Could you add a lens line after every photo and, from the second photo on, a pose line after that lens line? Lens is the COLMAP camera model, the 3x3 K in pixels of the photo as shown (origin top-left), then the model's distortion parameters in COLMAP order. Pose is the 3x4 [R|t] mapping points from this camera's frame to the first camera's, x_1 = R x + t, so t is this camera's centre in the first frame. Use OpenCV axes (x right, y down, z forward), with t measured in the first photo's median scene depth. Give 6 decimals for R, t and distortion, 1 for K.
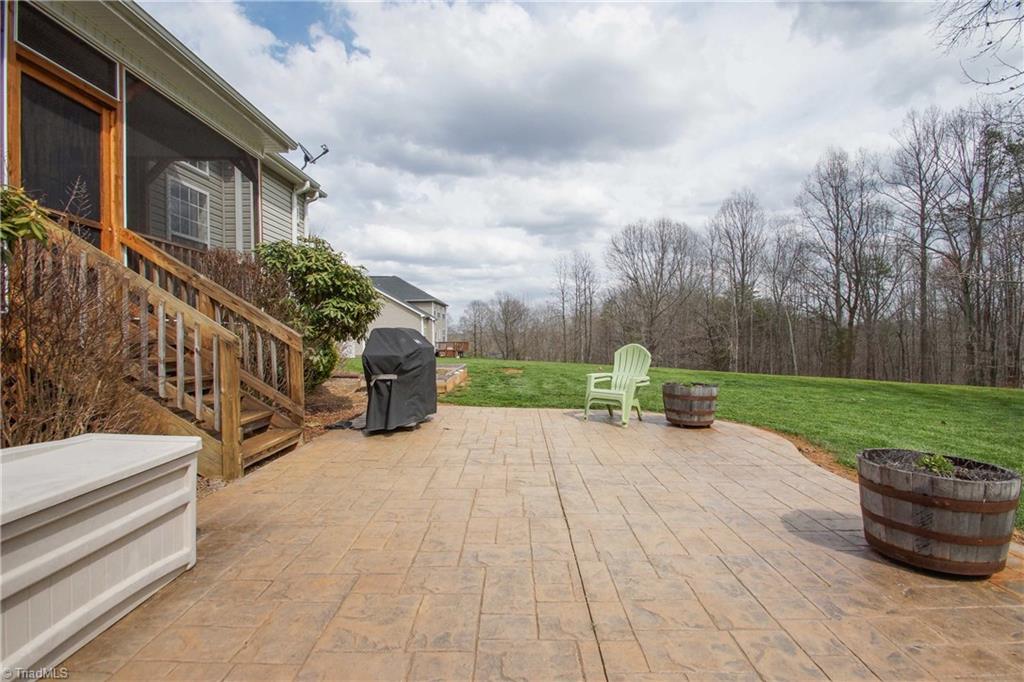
lens RADIAL K [[456.8, 0, 515.6], [0, 456.8, 334.6], [0, 0, 1]] dist [-0.002147, -0.000285]
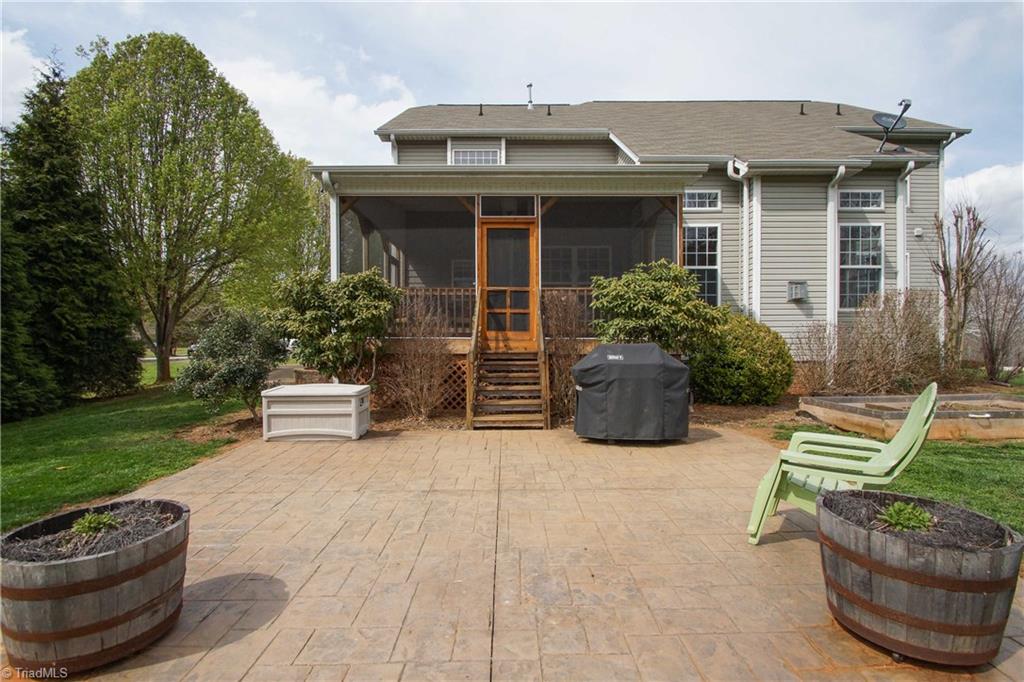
lens RADIAL K [[456.8, 0, 513.7], [0, 456.8, 347.9], [0, 0, 1]] dist [-0.002147, -0.000285]
pose [[-0.001779, 0.009200, -0.999956, 0.936227], [0.000146, 0.999958, 0.009200, -0.019833], [0.999998, -0.000130, -0.001780, 0.944207]]
